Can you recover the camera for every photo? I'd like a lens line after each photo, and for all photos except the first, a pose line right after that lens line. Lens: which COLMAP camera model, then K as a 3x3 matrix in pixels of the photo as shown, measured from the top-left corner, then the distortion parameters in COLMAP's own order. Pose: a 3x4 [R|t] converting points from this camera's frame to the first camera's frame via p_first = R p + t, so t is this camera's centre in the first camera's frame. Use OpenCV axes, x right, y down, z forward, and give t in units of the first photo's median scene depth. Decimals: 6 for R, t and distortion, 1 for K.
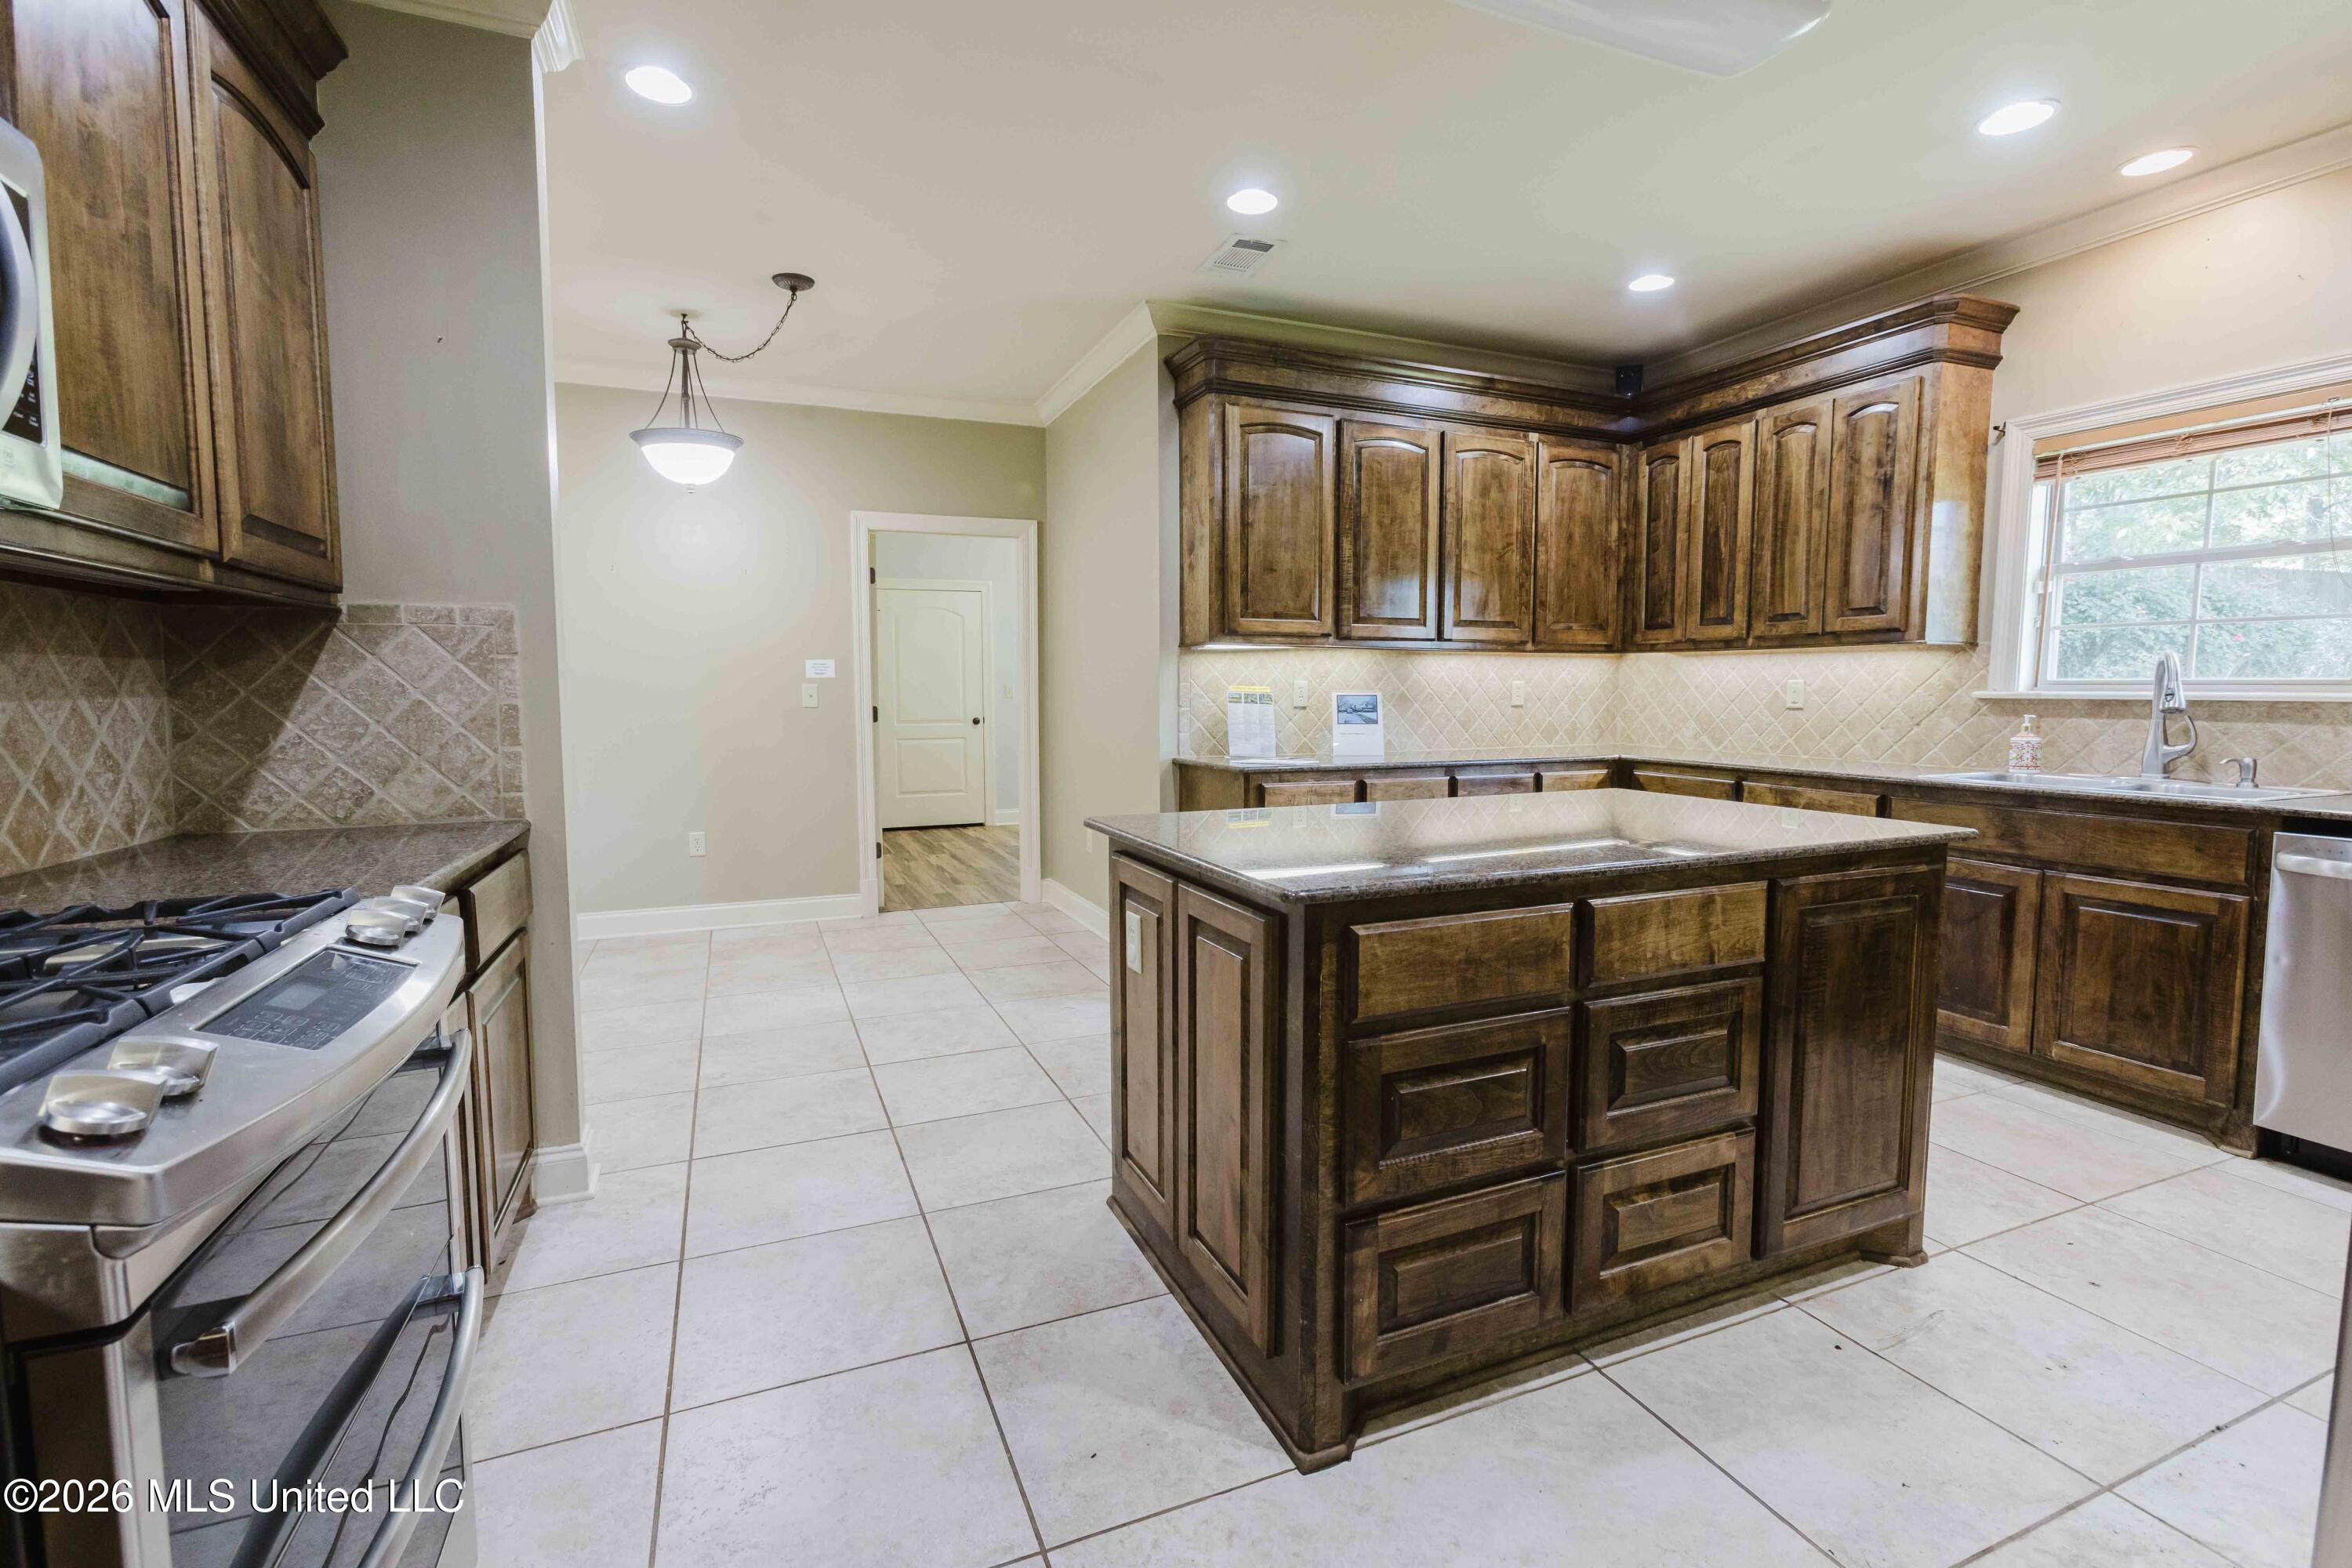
lens RADIAL K [[1031.3, 0, 1158.8], [0, 1031.3, 770.5], [0, 0, 1]] dist [-0.015230, 0.009633]
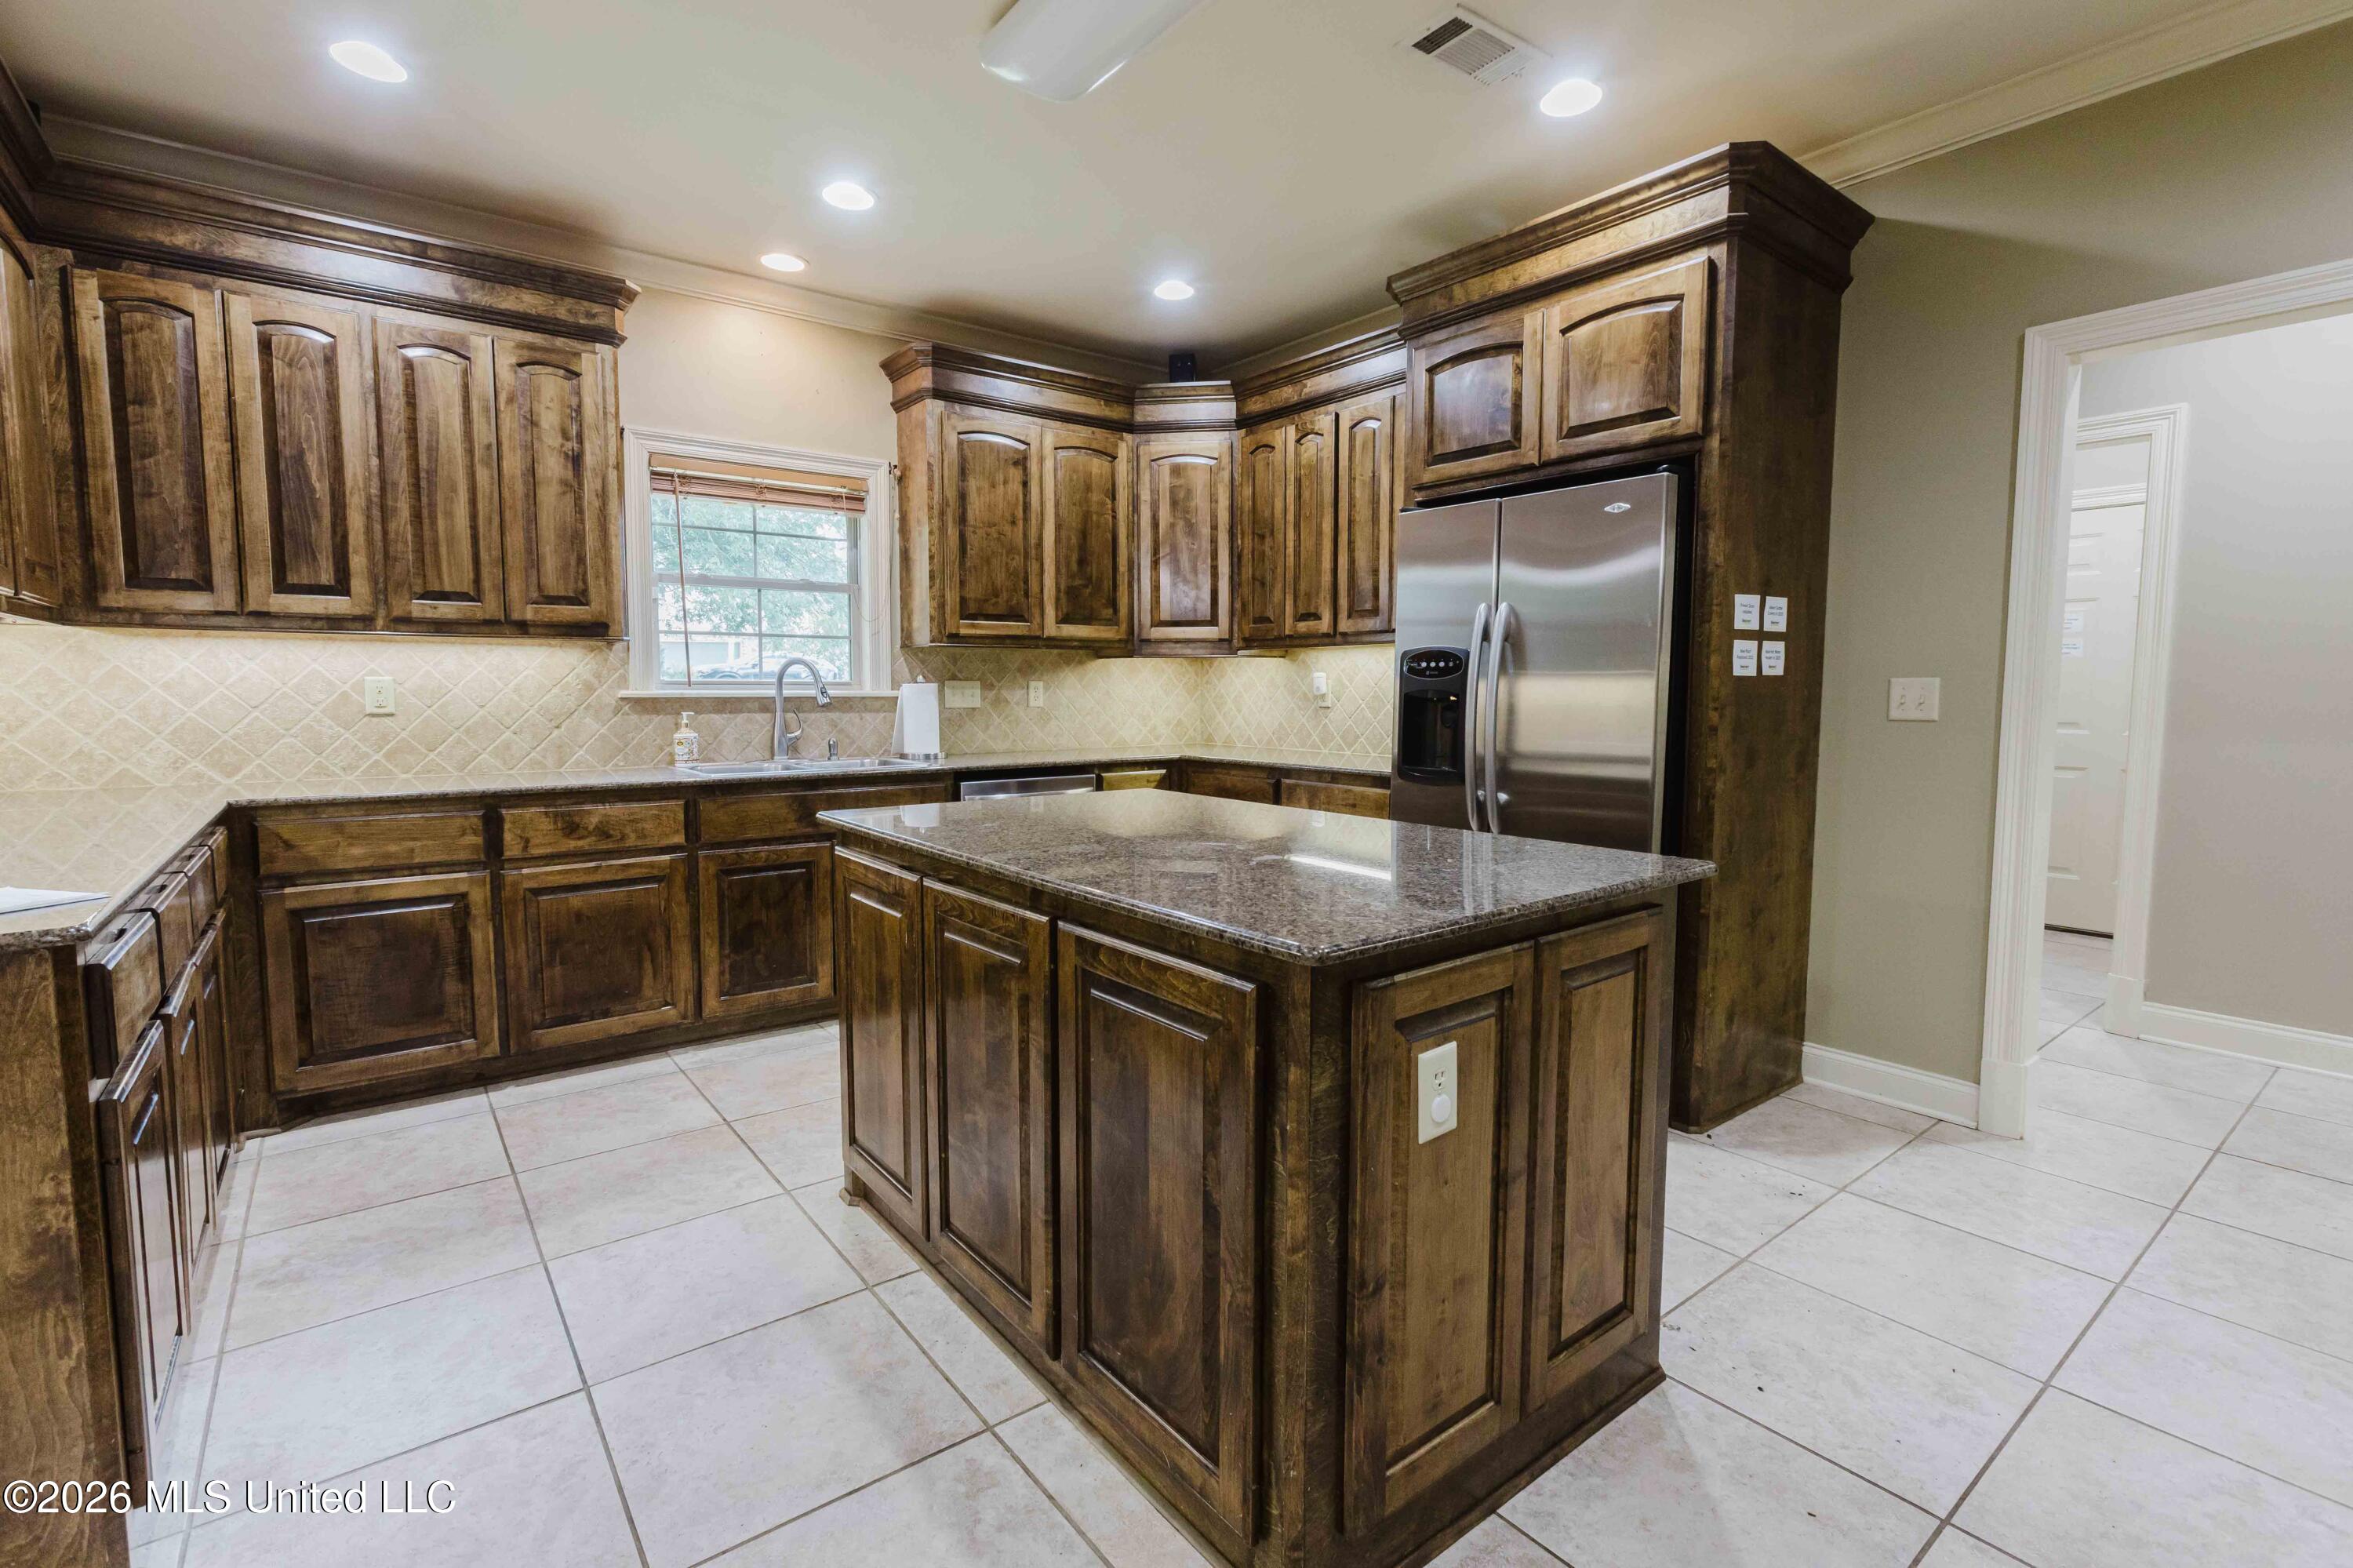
lens RADIAL K [[1066.7, 0, 1172.9], [0, 1066.7, 768.5], [0, 0, 1]] dist [-0.003471, 0.000331]
pose [[-0.262260, -0.074529, 0.962115, -0.343018], [0.075464, 0.992376, 0.097444, -0.062139], [-0.962042, 0.098161, -0.254636, 0.751591]]
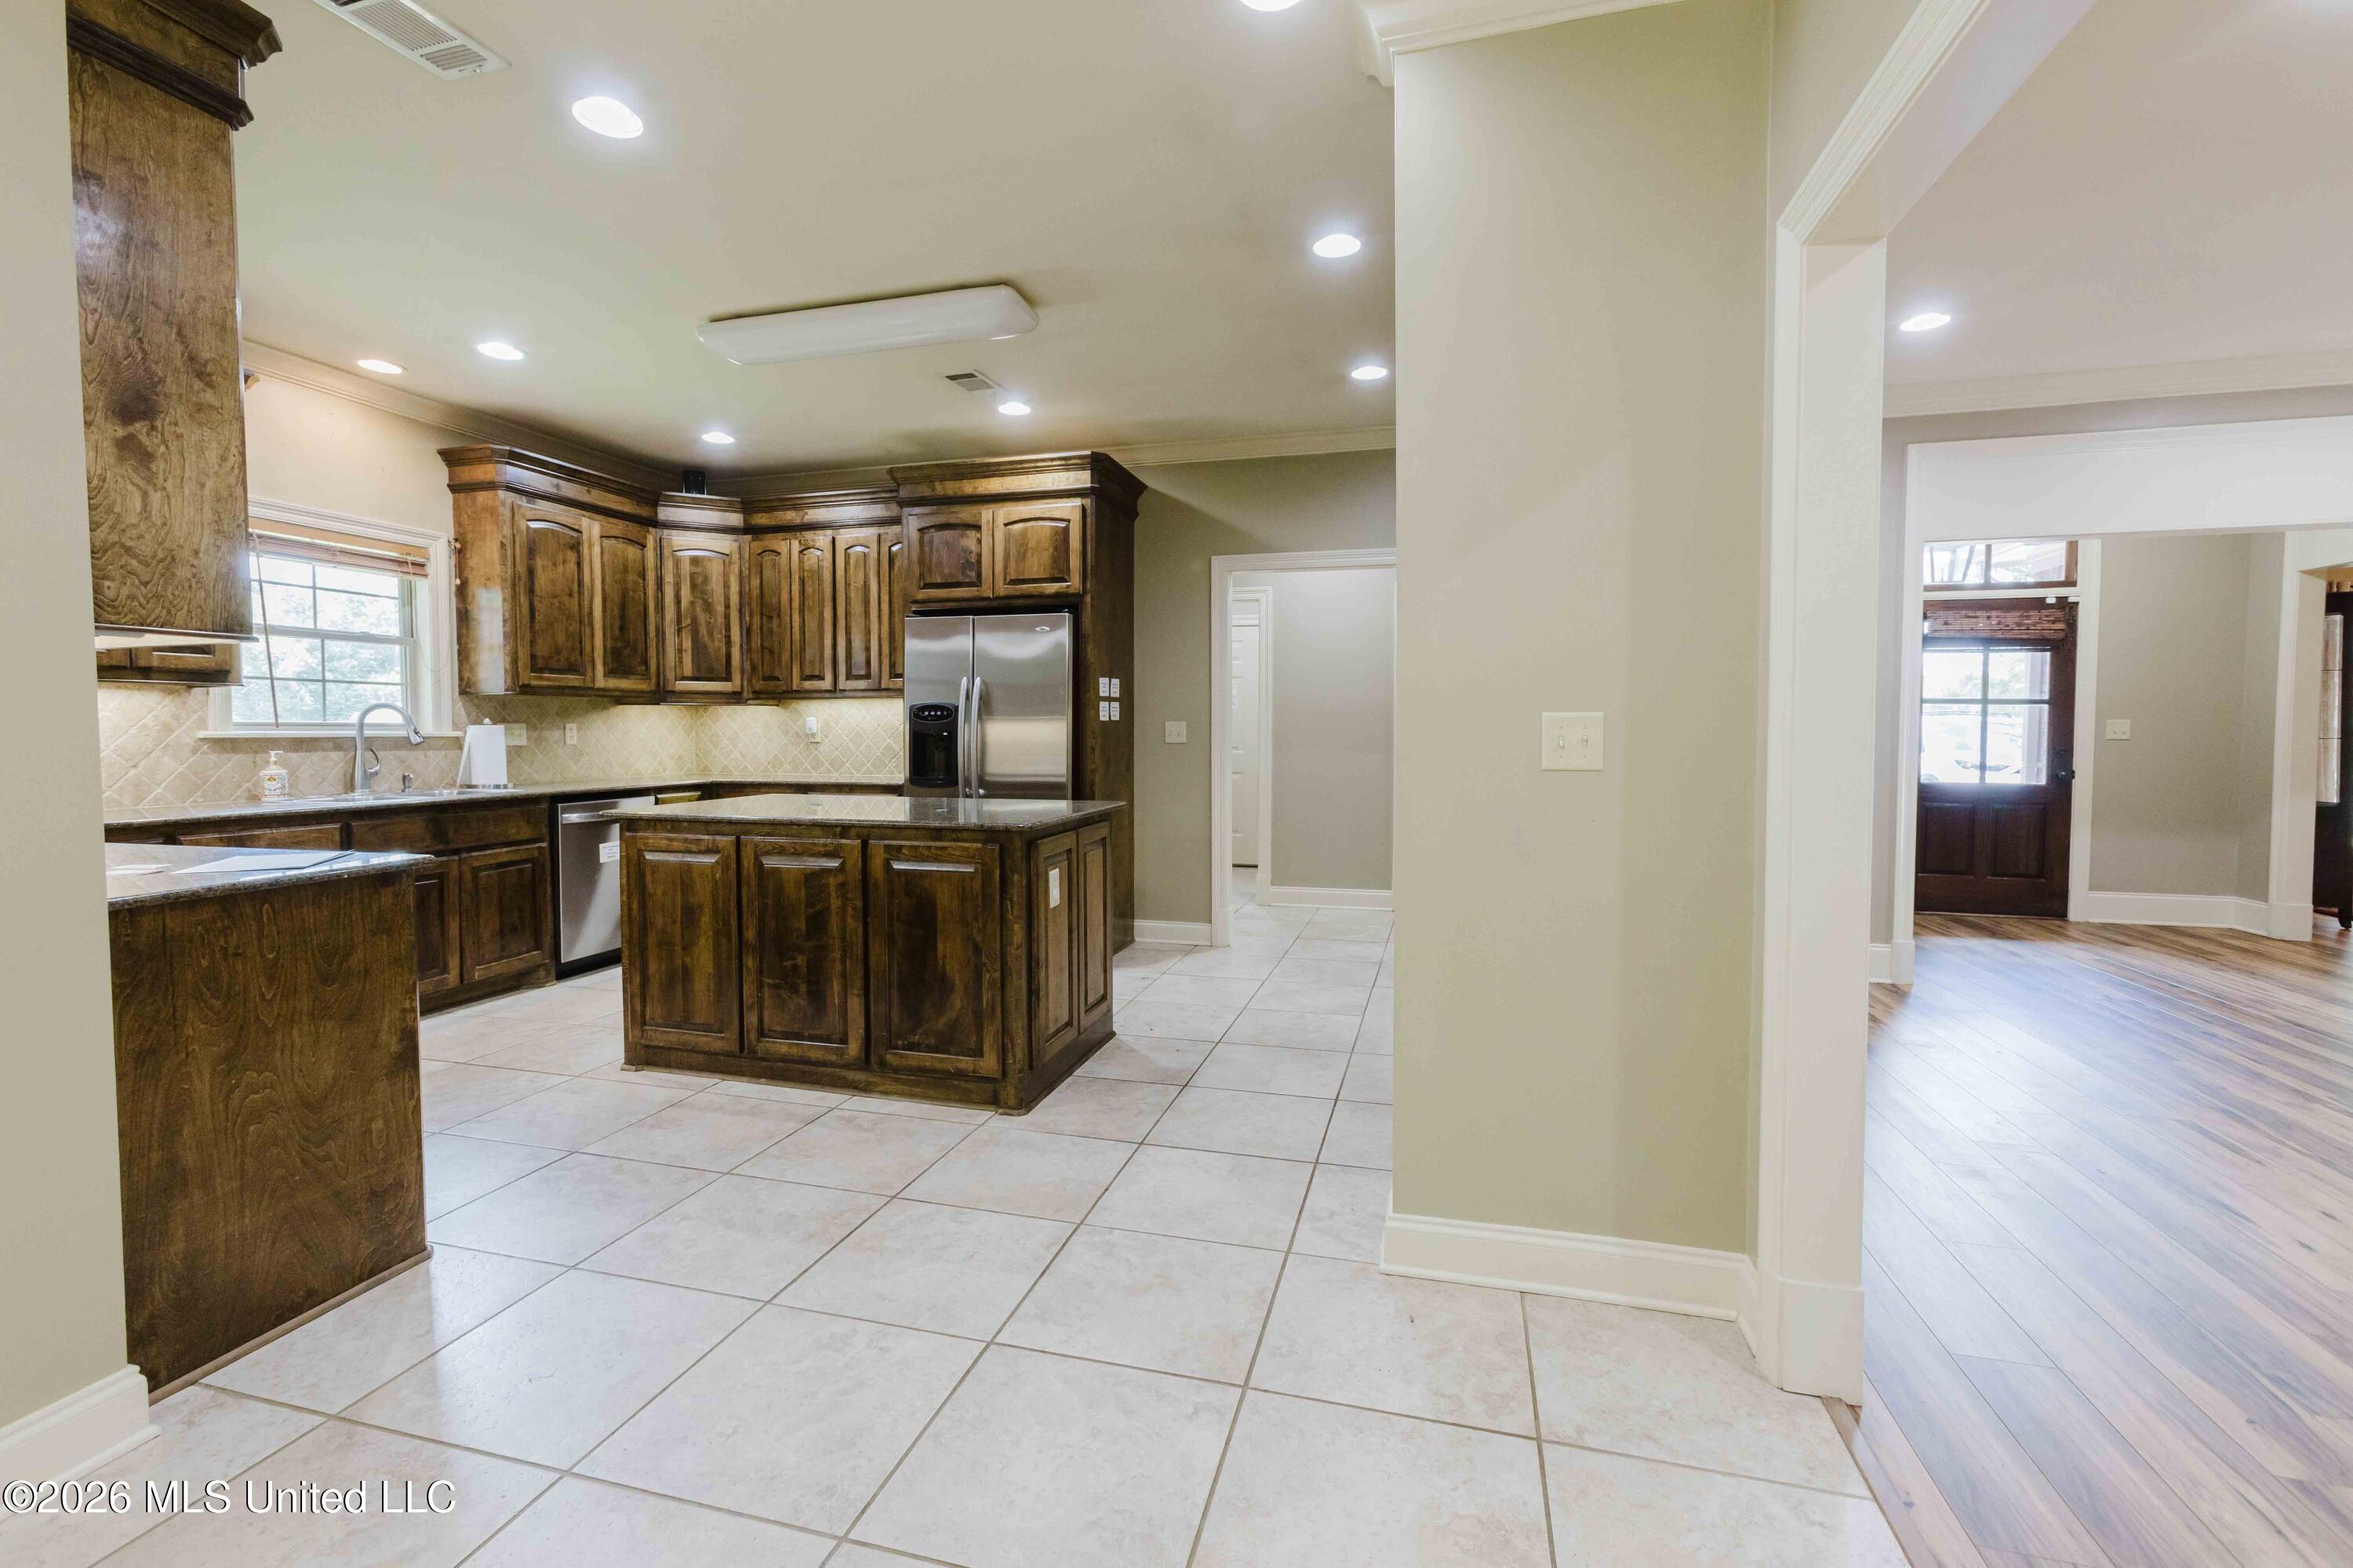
lens RADIAL K [[1031.8, 0, 1159.3], [0, 1031.8, 770.5], [0, 0, 1]] dist [-0.015230, 0.009633]
pose [[-0.783813, -0.023004, 0.620571, -0.643160], [0.051033, 0.993547, 0.101288, -0.093659], [-0.618897, 0.111060, -0.777581, 1.211849]]
